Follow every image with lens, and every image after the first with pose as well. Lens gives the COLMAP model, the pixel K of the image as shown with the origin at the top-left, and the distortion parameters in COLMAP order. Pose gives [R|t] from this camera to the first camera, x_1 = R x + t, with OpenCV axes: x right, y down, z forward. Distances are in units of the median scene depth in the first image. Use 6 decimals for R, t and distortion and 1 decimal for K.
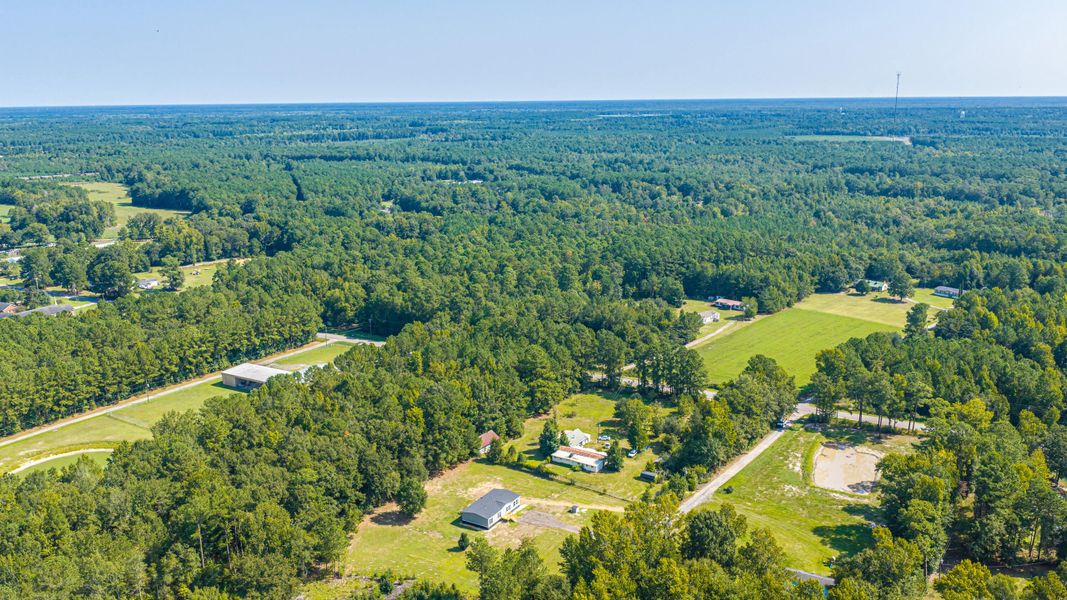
lens RADIAL K [[882.3, 0, 534.6], [0, 882.3, 301.7], [0, 0, 1]] dist [0.029056, -0.063137]
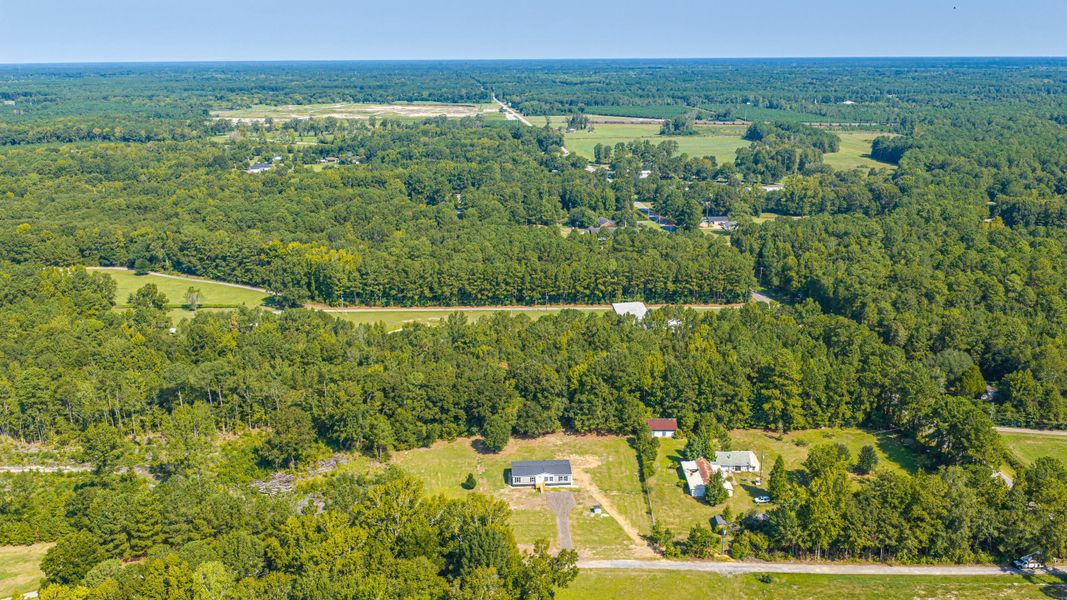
lens RADIAL K [[882.3, 0, 531.2], [0, 882.3, 299.4], [0, 0, 1]] dist [0.029056, -0.063137]
pose [[0.558764, 0.227260, -0.797581, 0.400854], [-0.186562, 0.971516, 0.146120, -0.058340], [0.808070, 0.067152, 0.585247, 0.223831]]
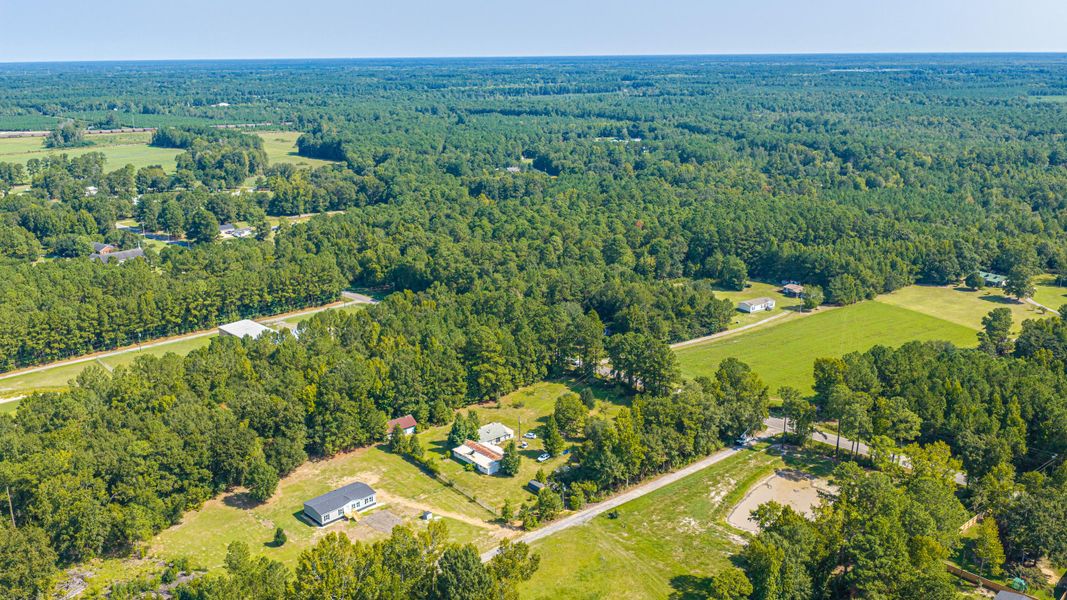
lens RADIAL K [[882.3, 0, 533.5], [0, 882.3, 304.0], [0, 0, 1]] dist [0.029056, -0.063137]
pose [[0.966054, 0.071861, -0.248143, 0.207765], [-0.058816, 0.996488, 0.059600, -0.023983], [0.251555, -0.042982, 0.966888, 0.092513]]
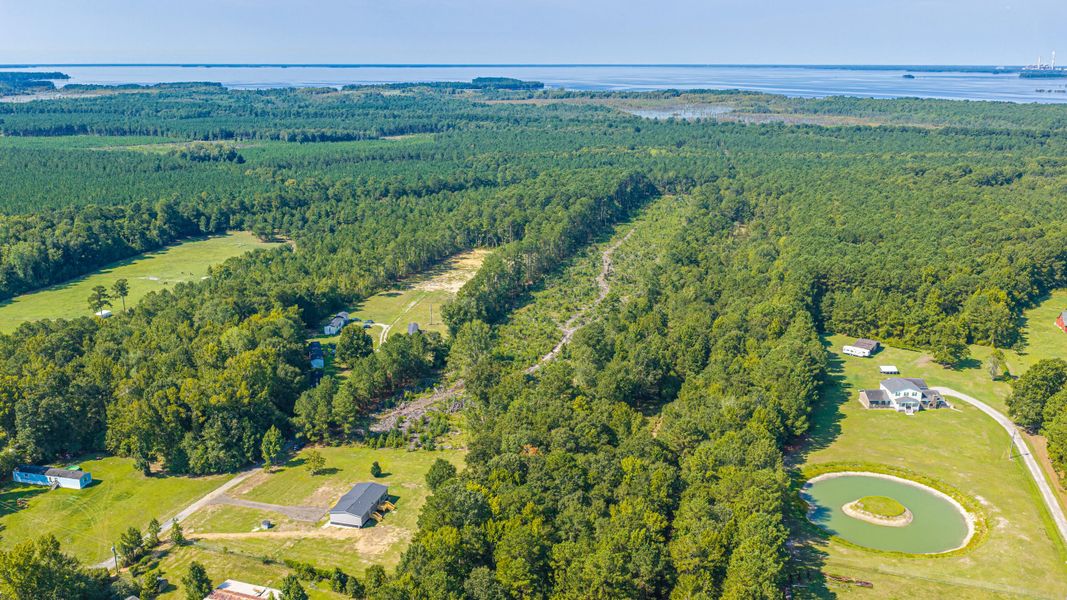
lens RADIAL K [[882.3, 0, 534.1], [0, 882.3, 303.2], [0, 0, 1]] dist [0.029056, -0.063137]
pose [[-0.961616, 0.081166, -0.262121, 0.001432], [-0.054489, 0.879745, 0.472313, -0.230225], [0.268935, 0.468466, -0.841554, 0.992283]]
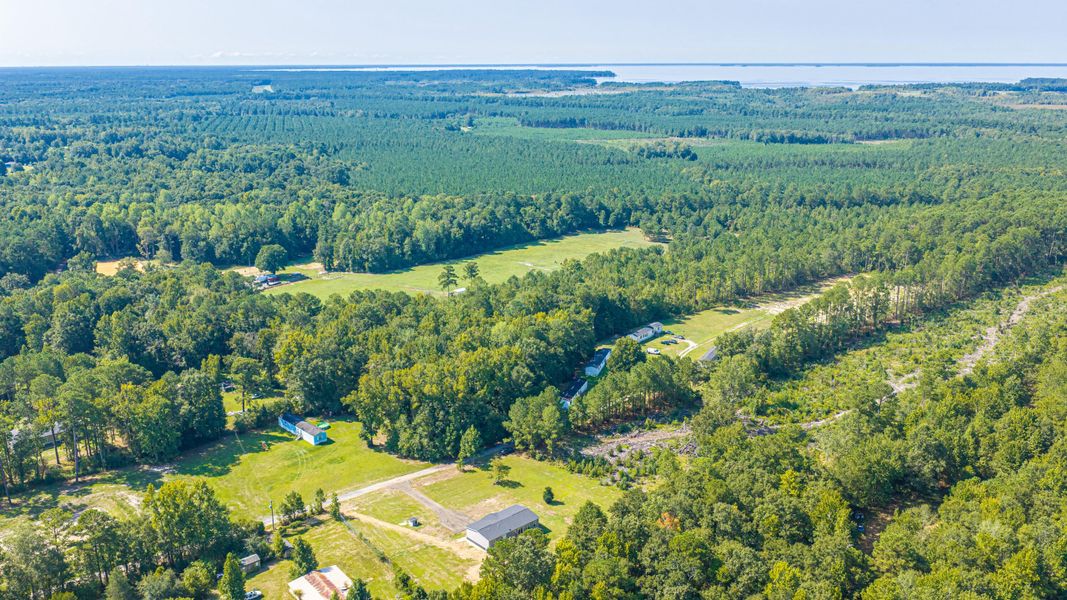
lens RADIAL K [[882.3, 0, 531.8], [0, 882.3, 303.1], [0, 0, 1]] dist [0.029056, -0.063137]
pose [[-0.956233, -0.064906, 0.285318, -0.178730], [0.079247, 0.881200, 0.466055, -0.213394], [-0.281672, 0.468267, -0.837488, 0.931156]]
